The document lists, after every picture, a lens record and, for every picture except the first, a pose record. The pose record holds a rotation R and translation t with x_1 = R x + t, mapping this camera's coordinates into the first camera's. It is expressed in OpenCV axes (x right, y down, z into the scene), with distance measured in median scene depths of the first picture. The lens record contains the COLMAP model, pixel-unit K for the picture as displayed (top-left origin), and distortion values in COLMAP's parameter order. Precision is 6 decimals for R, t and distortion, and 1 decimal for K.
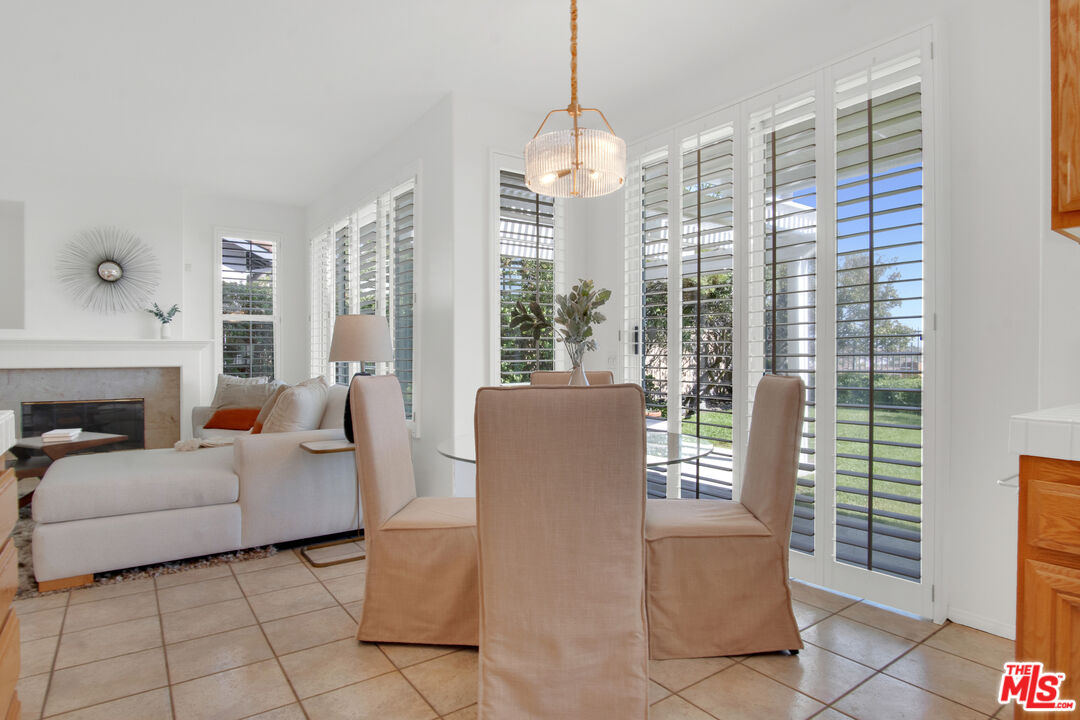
lens RADIAL K [[599.8, 0, 536.8], [0, 599.8, 358.2], [0, 0, 1]] dist [-0.017538, 0.001444]
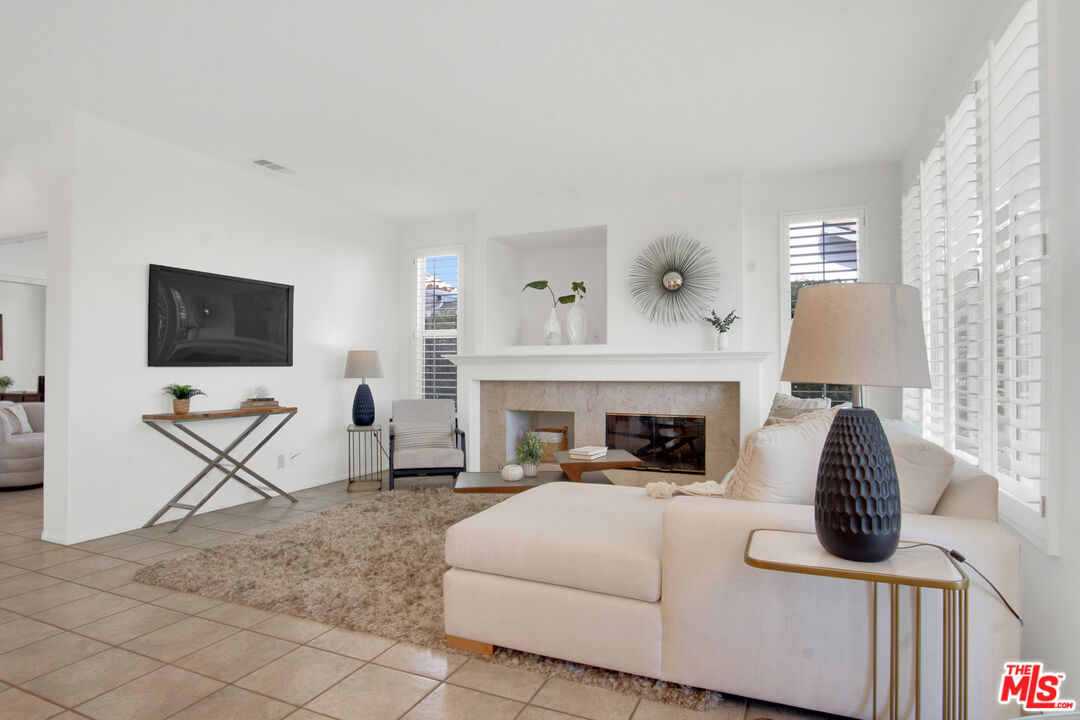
lens RADIAL K [[599.8, 0, 530.1], [0, 599.8, 361.1], [0, 0, 1]] dist [-0.017538, 0.001444]
pose [[0.515036, -0.008576, -0.857126, -0.014677], [-0.004958, 0.999903, -0.012984, -0.003646], [0.857154, 0.010937, 0.514944, 0.308673]]
